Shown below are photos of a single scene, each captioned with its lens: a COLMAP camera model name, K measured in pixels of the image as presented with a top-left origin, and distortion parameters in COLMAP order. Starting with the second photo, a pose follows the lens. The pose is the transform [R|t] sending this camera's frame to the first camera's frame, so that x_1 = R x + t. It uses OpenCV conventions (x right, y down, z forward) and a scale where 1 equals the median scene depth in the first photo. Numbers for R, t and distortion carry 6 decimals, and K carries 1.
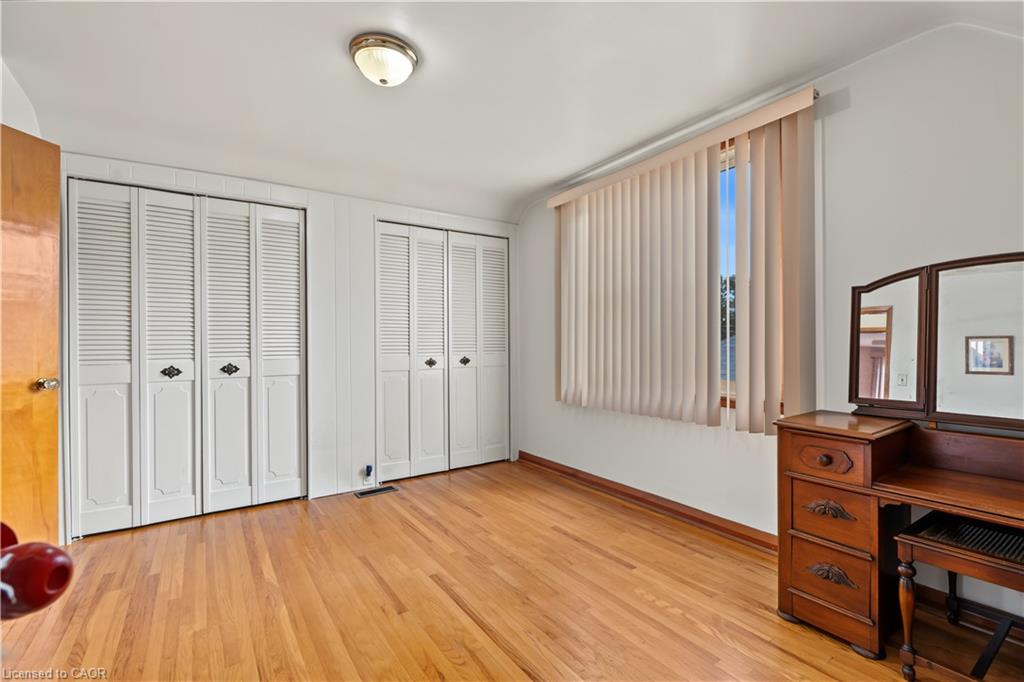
lens RADIAL K [[460.6, 0, 507.2], [0, 460.6, 339.4], [0, 0, 1]] dist [-0.000219, 0.001038]
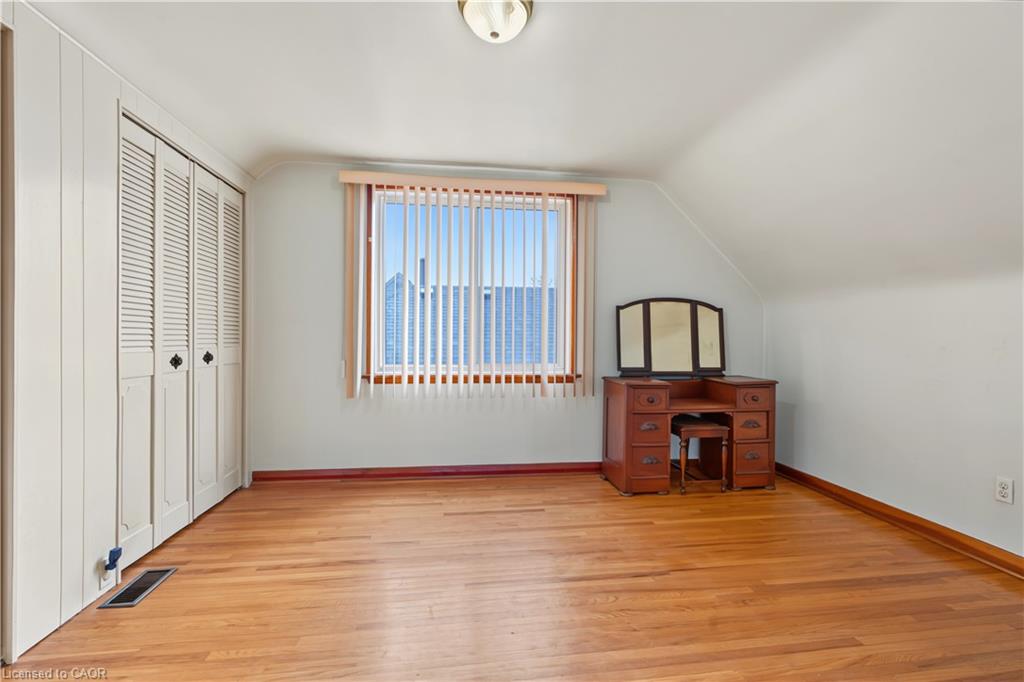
lens RADIAL K [[460.6, 0, 512.7], [0, 460.6, 339.4], [0, 0, 1]] dist [-0.000219, 0.001038]
pose [[0.443771, 0.005900, 0.896121, -0.637227], [-0.016948, 0.999855, 0.001810, 0.012811], [-0.895980, -0.015991, 0.443806, 0.354779]]
